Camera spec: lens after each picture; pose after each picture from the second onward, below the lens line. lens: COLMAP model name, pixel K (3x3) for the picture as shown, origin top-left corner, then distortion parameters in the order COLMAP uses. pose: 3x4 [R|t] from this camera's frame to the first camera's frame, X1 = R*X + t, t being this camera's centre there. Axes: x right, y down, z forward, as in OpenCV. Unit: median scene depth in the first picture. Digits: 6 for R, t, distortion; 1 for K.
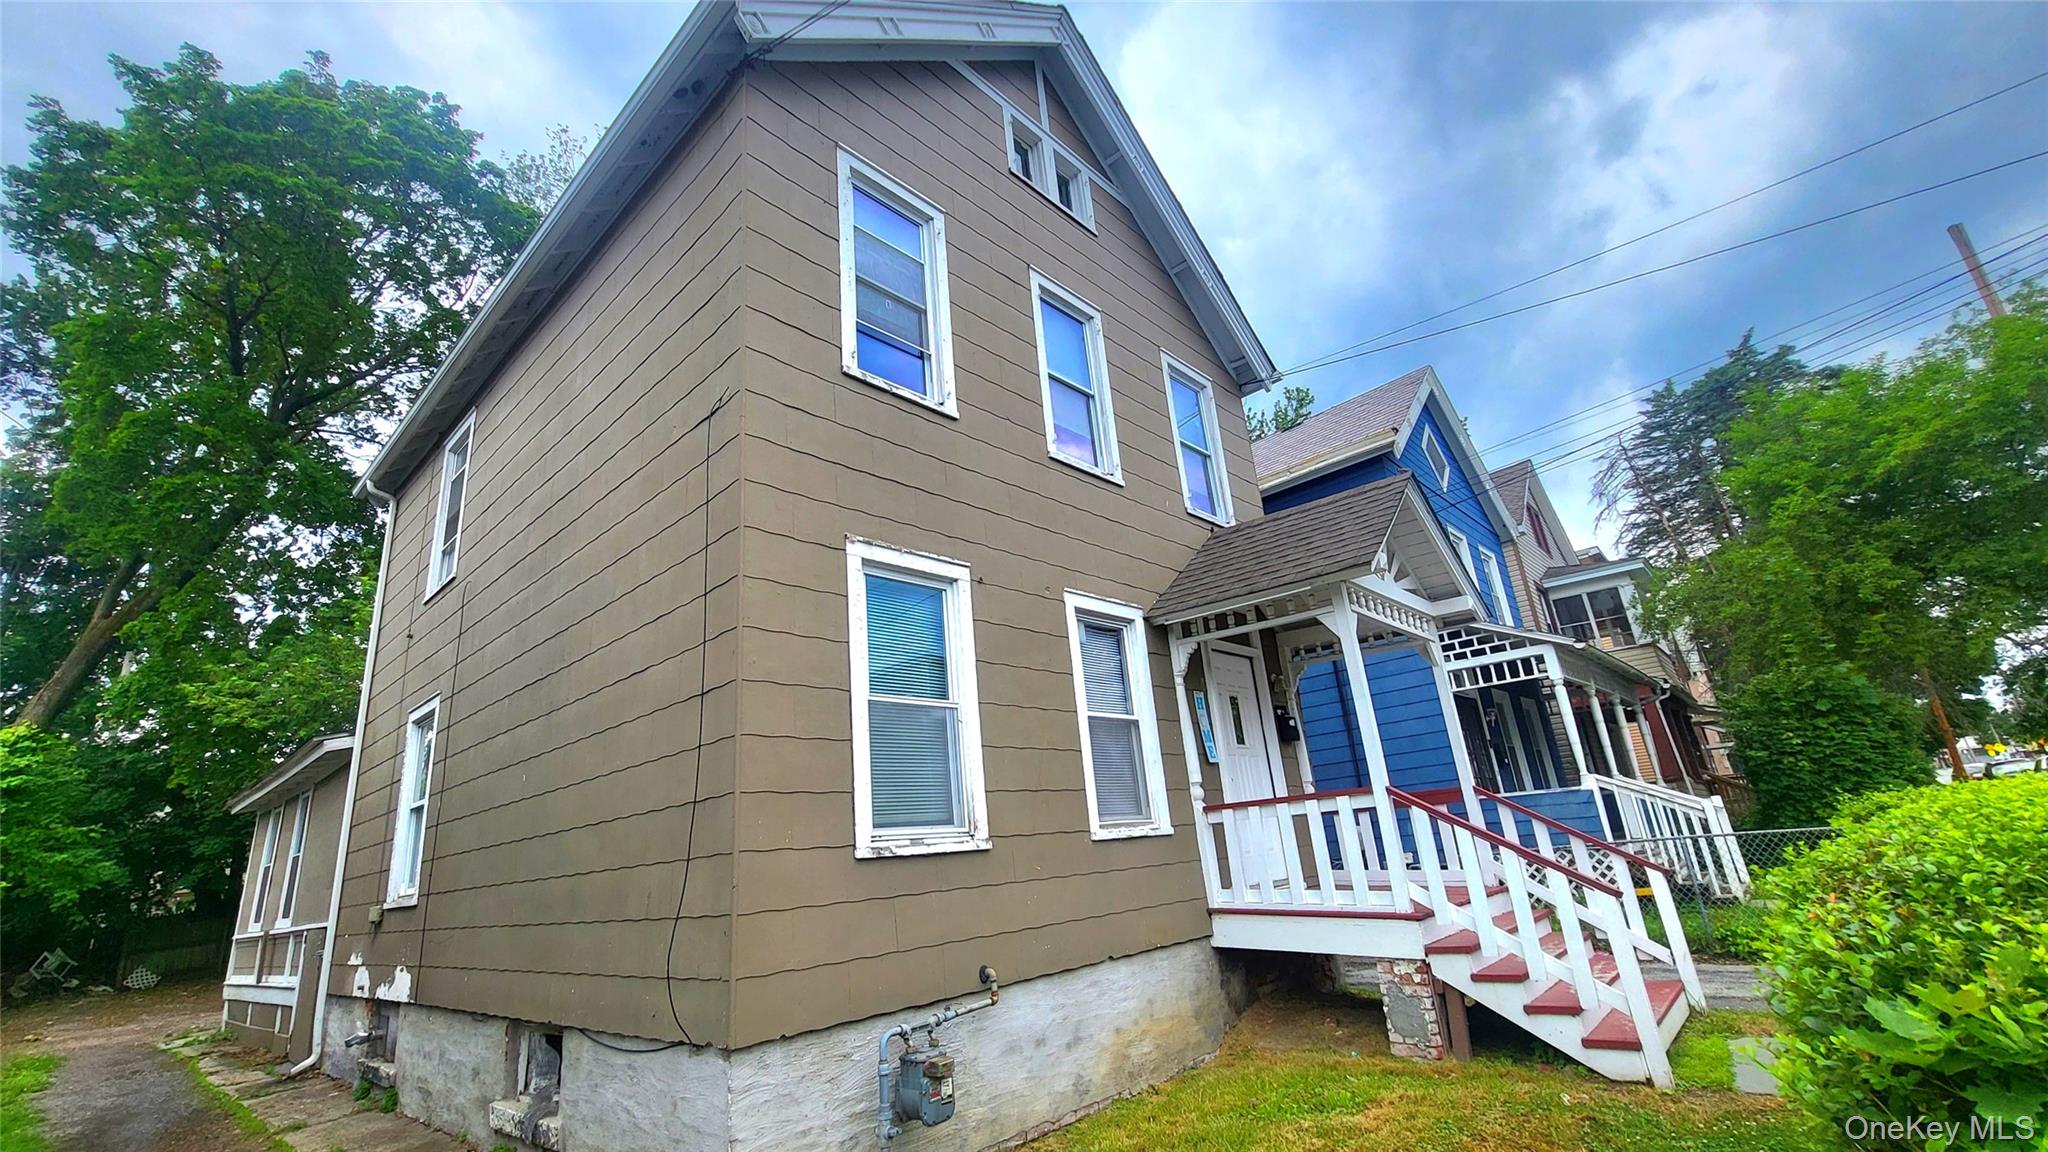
lens RADIAL K [[867.9, 0, 1016.1], [0, 867.9, 572.8], [0, 0, 1]] dist [0.001144, 0.000218]
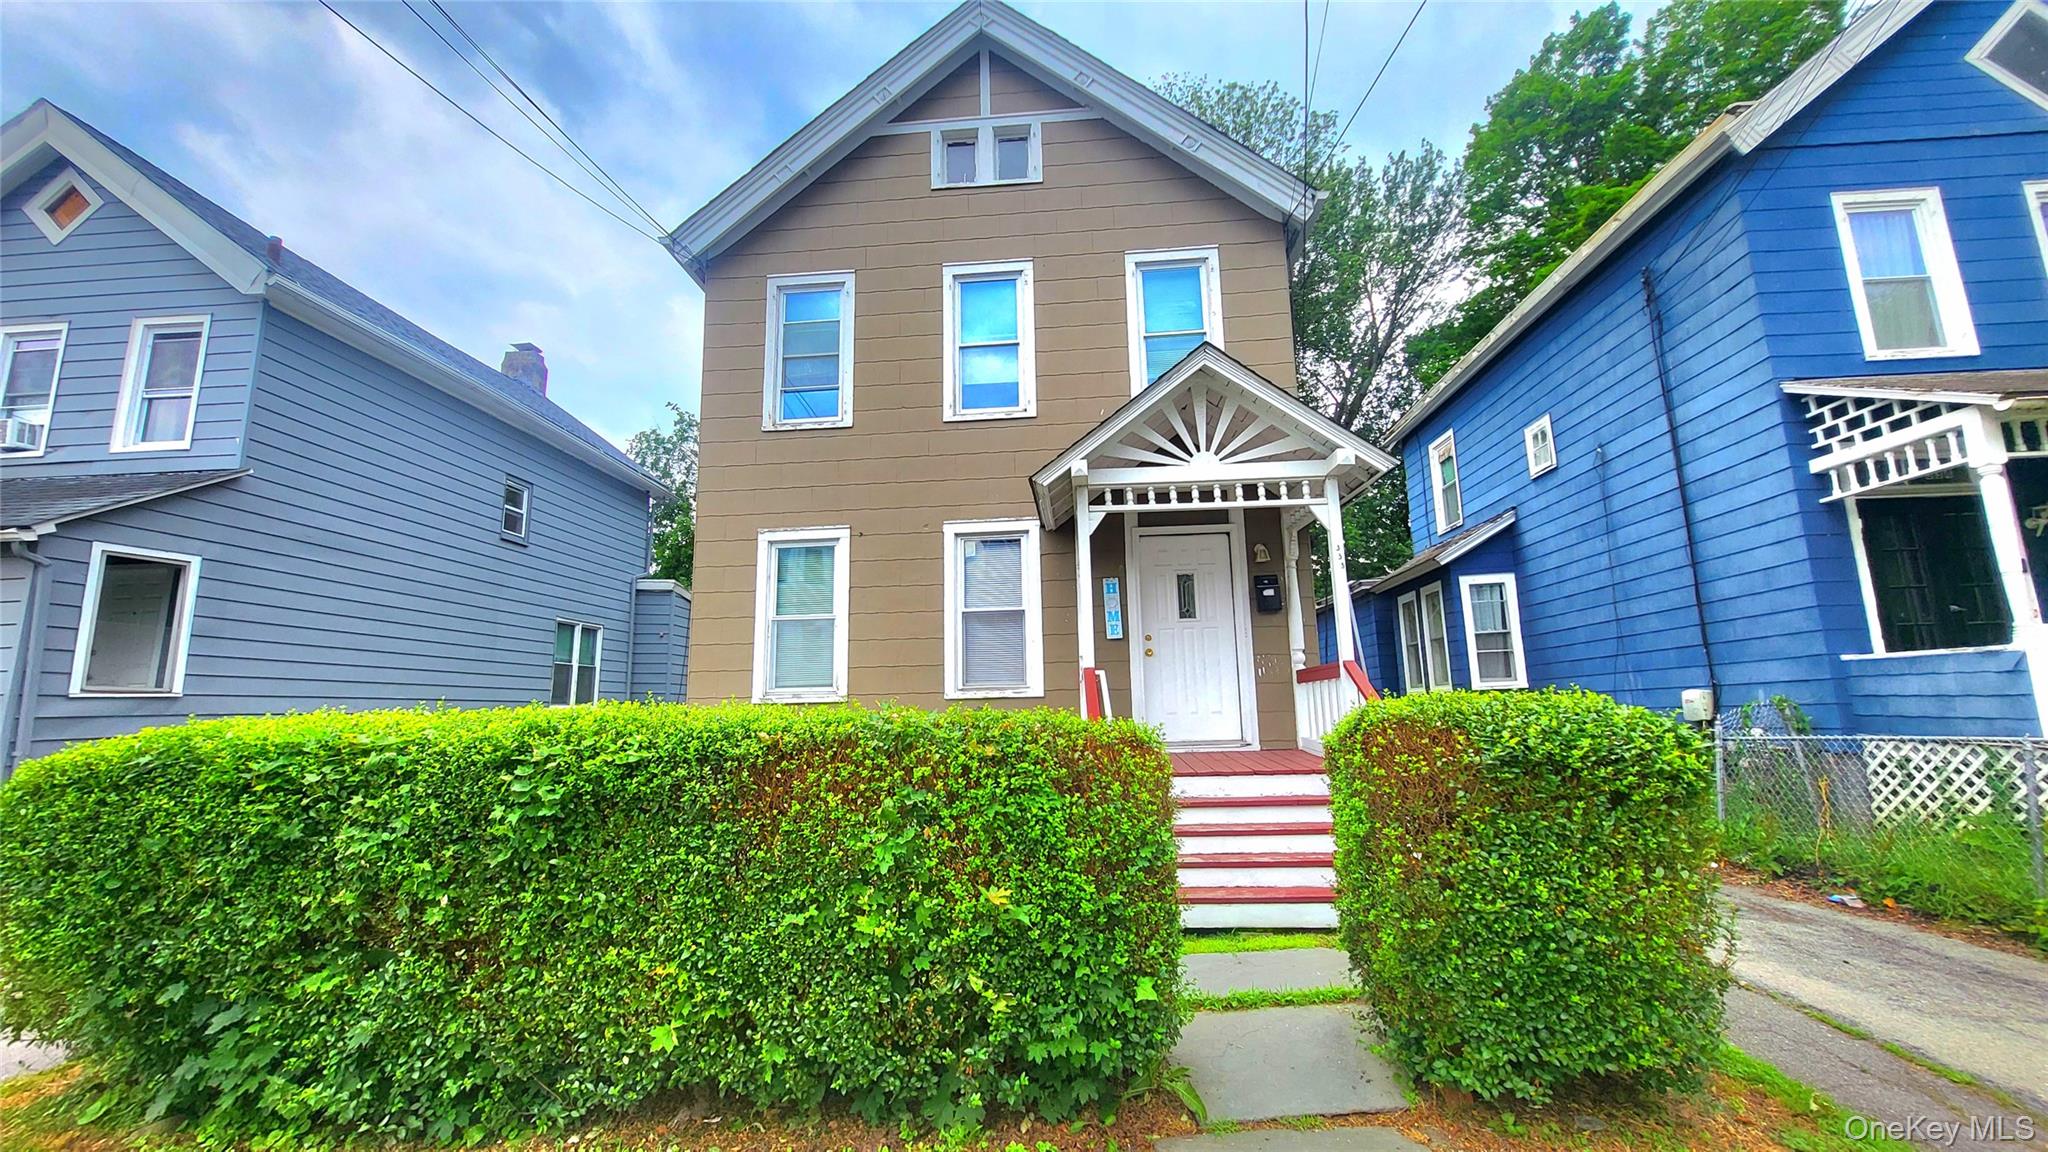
lens RADIAL K [[800.1, 0, 1027.3], [0, 800.1, 580.5], [0, 0, 1]] dist [0.017941, 0.000007]
pose [[0.629438, -0.059390, -0.774778, 1.083730], [0.213937, 0.971786, 0.099314, 0.009479], [0.747020, -0.228266, 0.624384, 0.268232]]
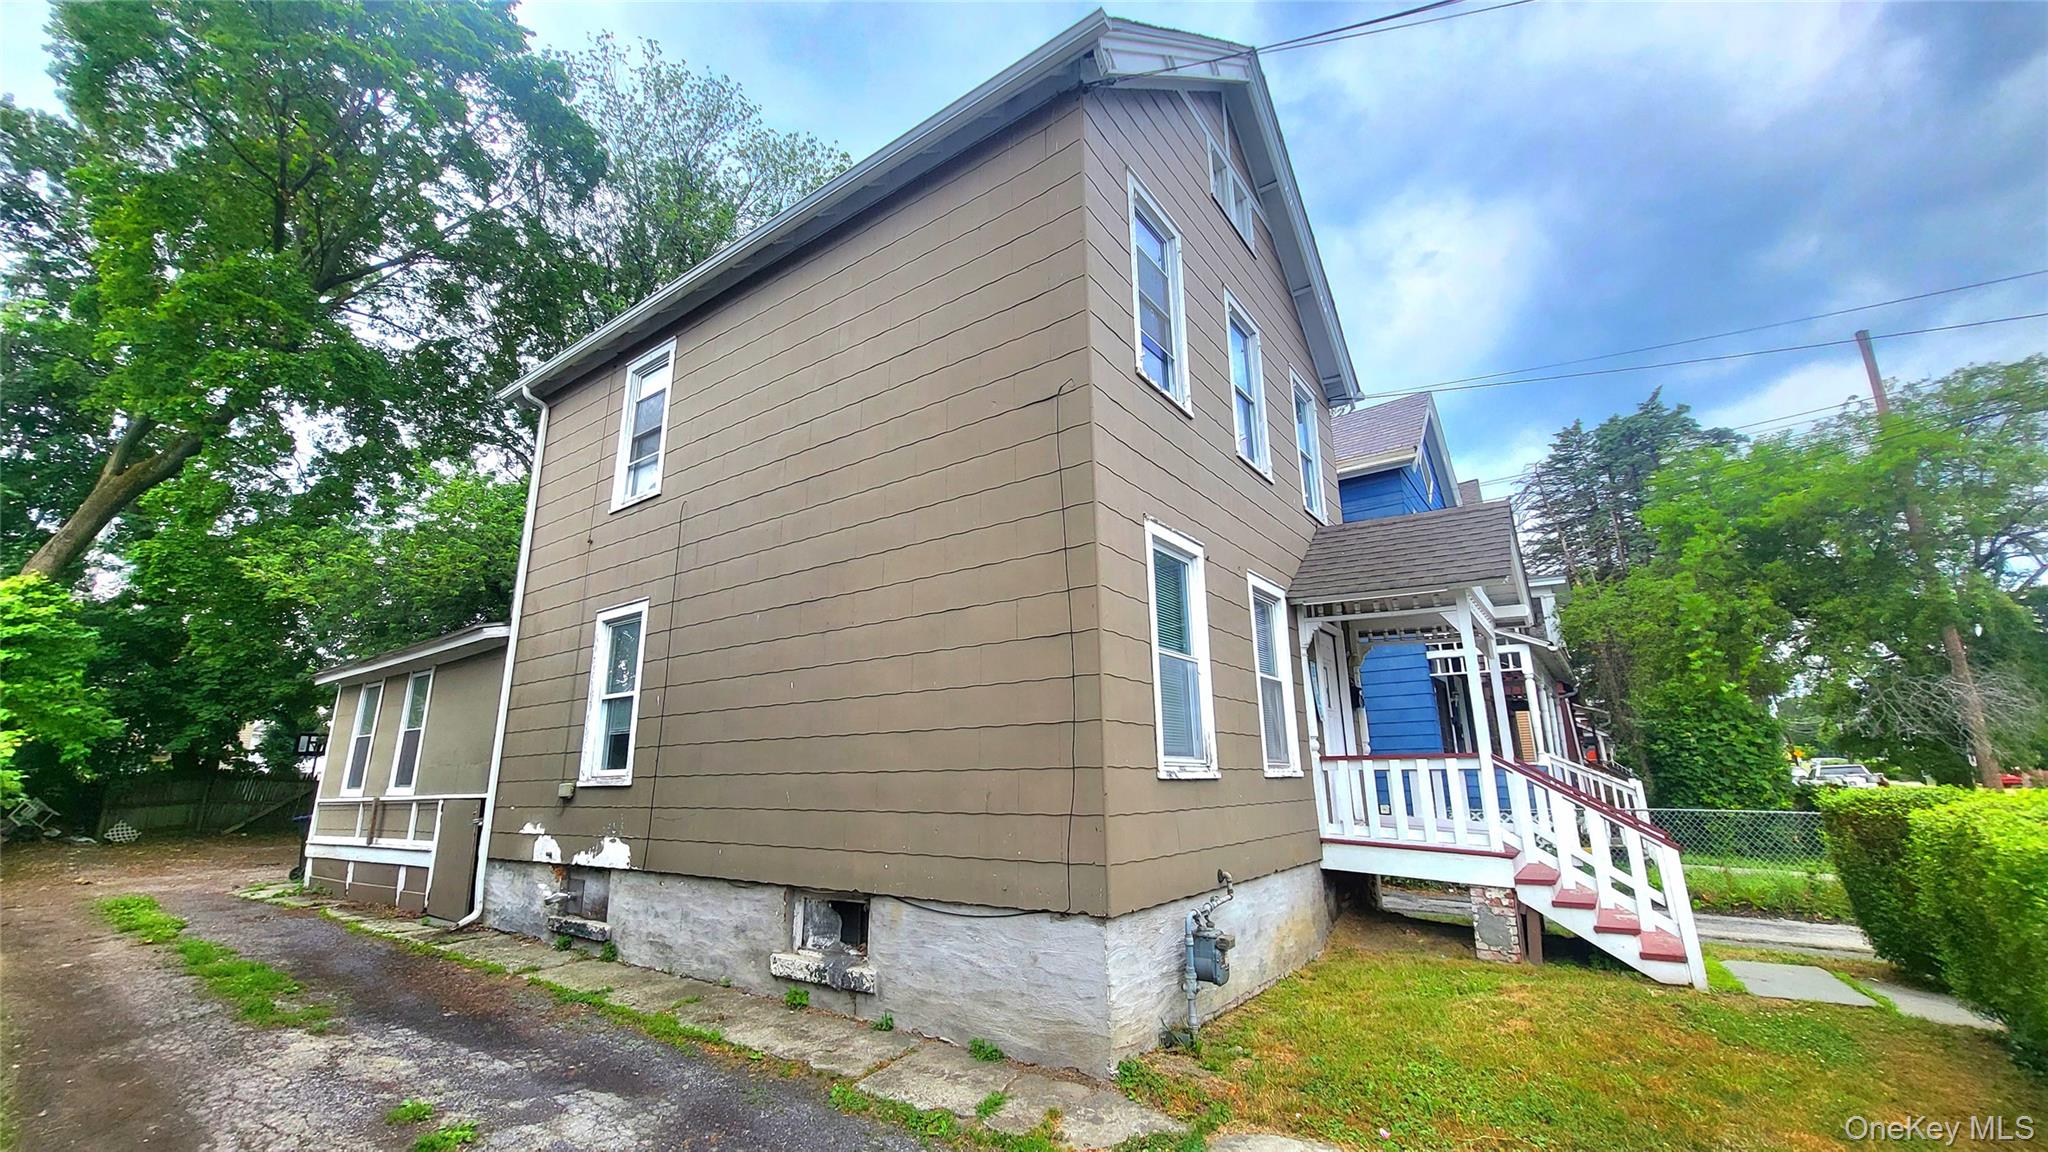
lens RADIAL K [[819.1, 0, 1012.6], [0, 819.1, 571.9], [0, 0, 1]] dist [0.001469, -0.000096]
pose [[0.989303, 0.103623, 0.102672, -0.364954], [-0.109802, 0.992349, 0.056460, -0.005923], [-0.096036, -0.067130, 0.993112, -0.087075]]
